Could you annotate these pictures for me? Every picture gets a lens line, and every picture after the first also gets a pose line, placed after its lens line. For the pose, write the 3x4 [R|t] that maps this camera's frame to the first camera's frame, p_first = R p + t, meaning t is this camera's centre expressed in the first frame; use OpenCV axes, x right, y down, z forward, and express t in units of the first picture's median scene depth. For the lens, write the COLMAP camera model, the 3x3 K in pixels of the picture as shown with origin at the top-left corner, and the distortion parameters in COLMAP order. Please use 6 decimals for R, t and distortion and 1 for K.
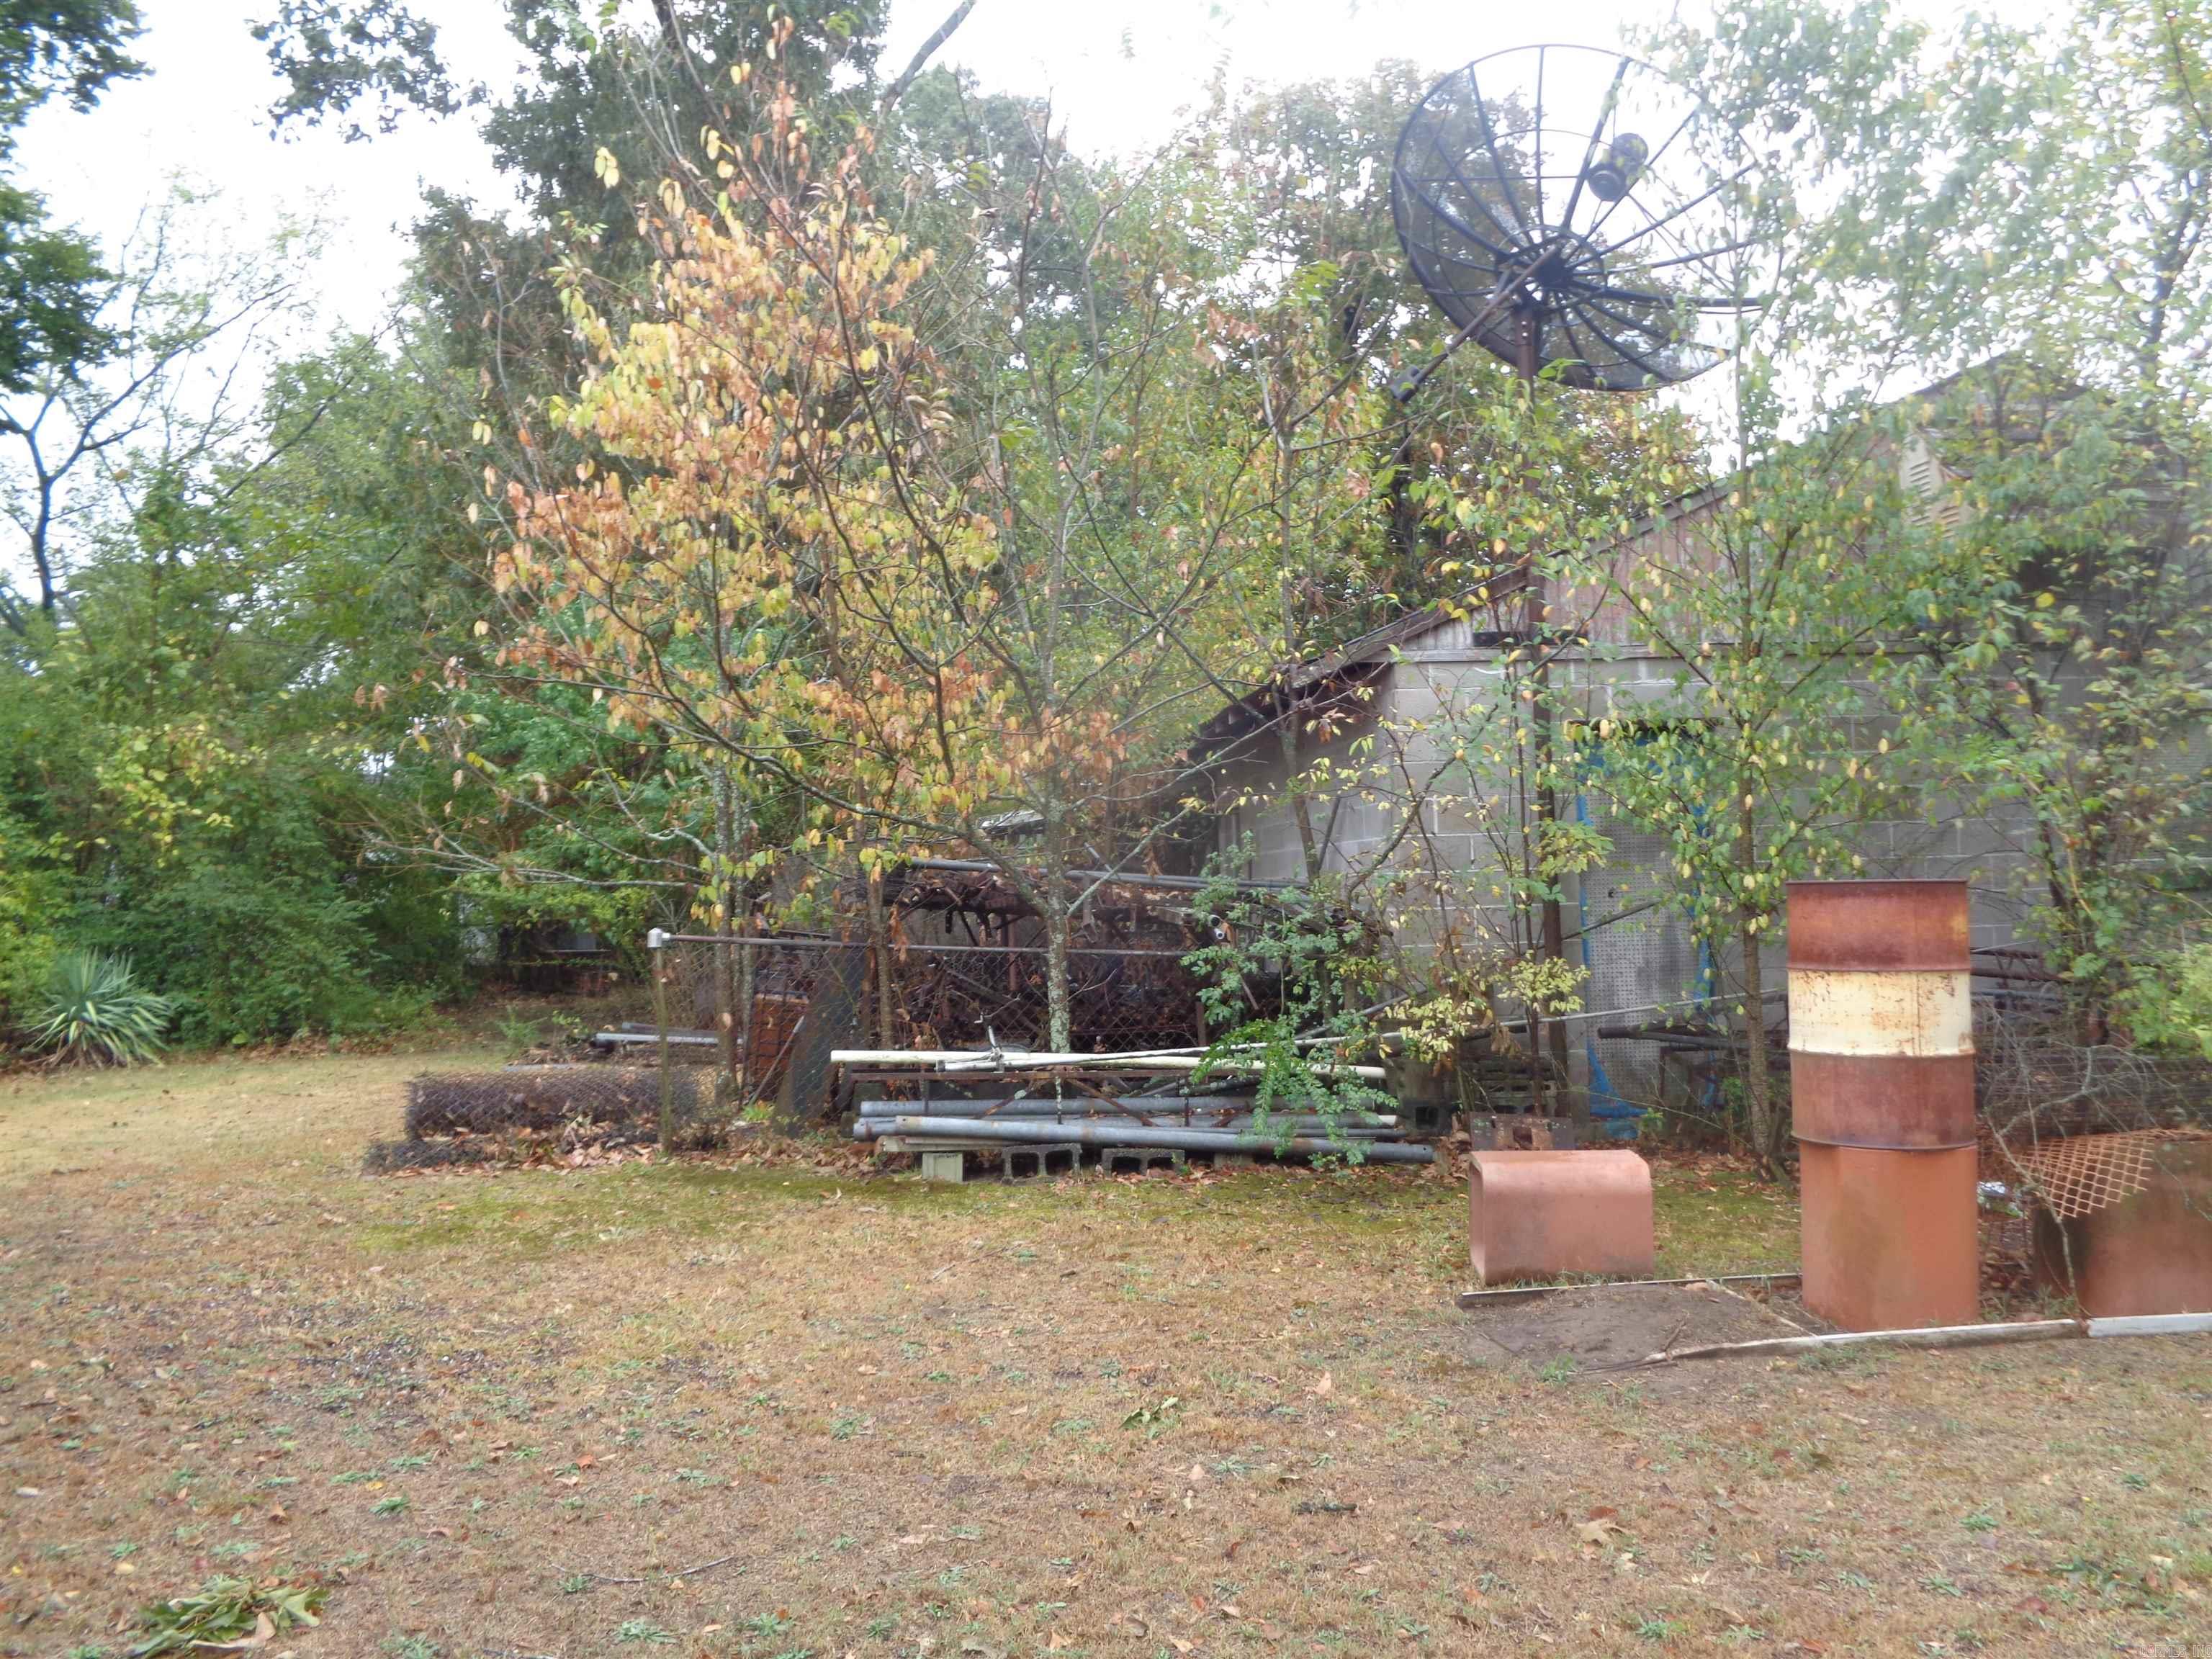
lens RADIAL K [[1780.1, 0, 1101.3], [0, 1780.1, 816.2], [0, 0, 1]] dist [-0.005469, 0.005910]
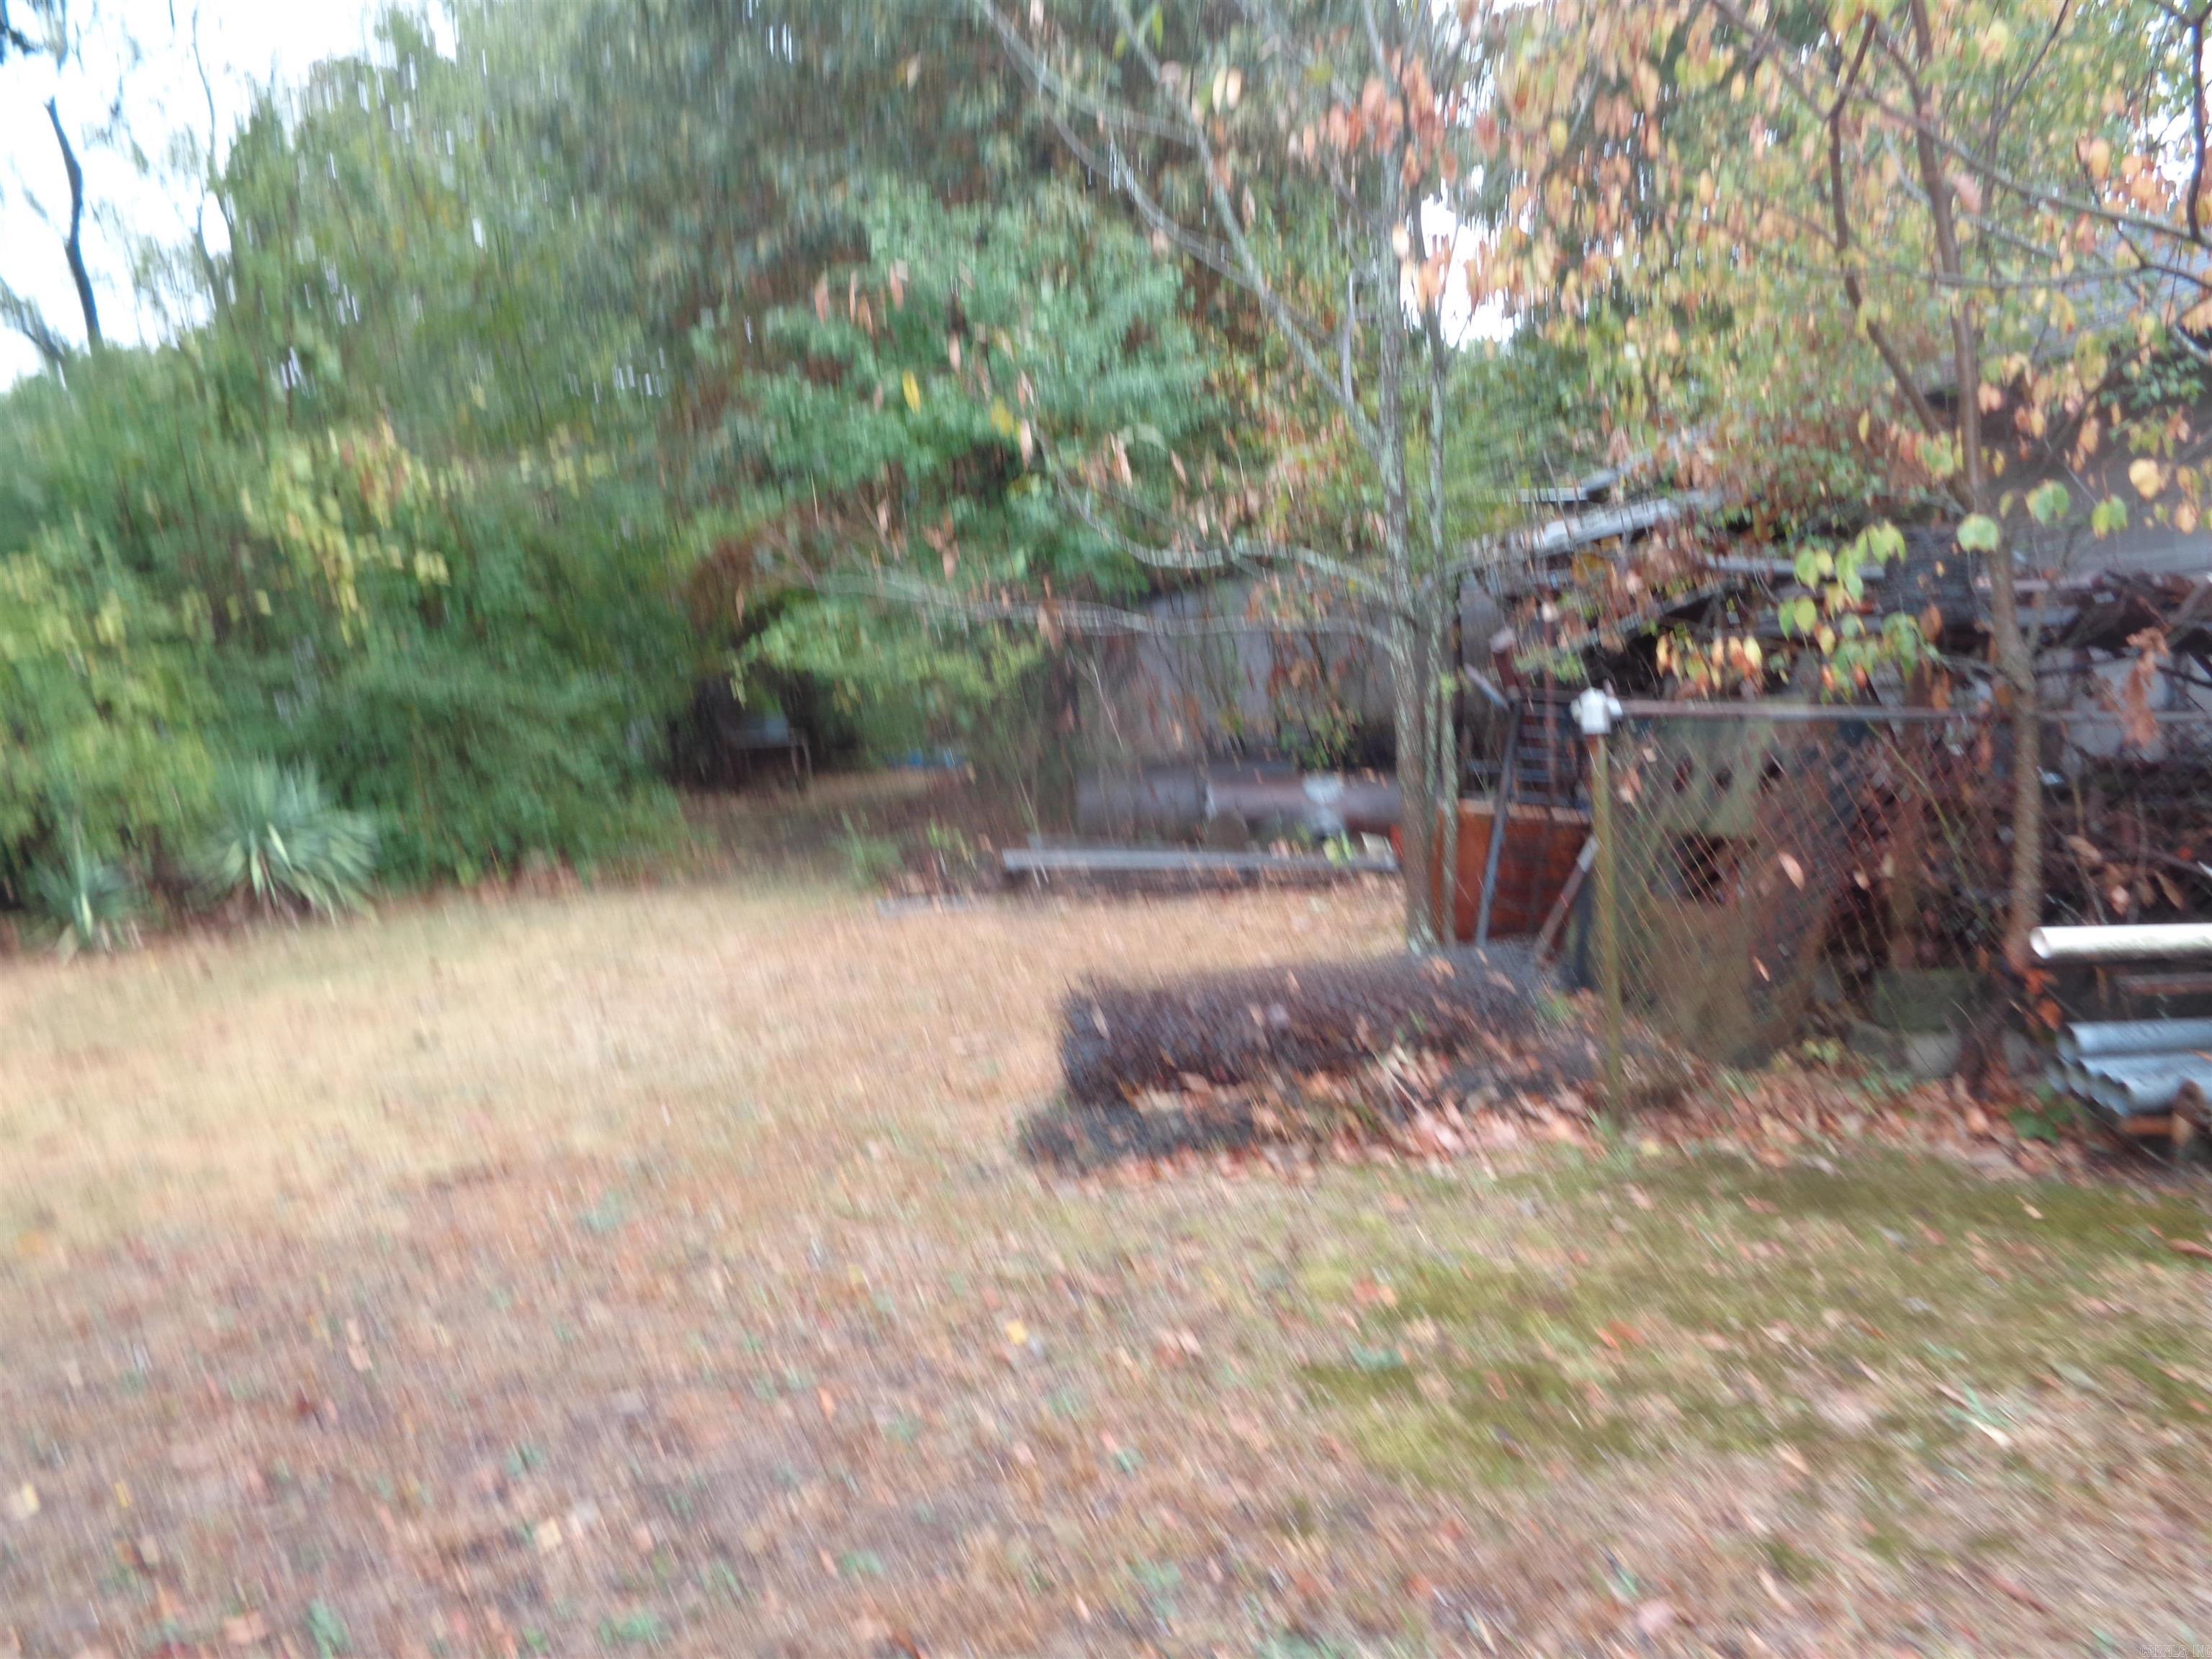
lens RADIAL K [[1780.1, 0, 1101.3], [0, 1780.1, 816.2], [0, 0, 1]] dist [-0.005469, 0.005910]
pose [[0.999519, -0.031015, -0.000851, -0.233658], [0.030860, 0.990906, 0.130973, 0.015351], [-0.003219, -0.130936, 0.991386, 0.289737]]
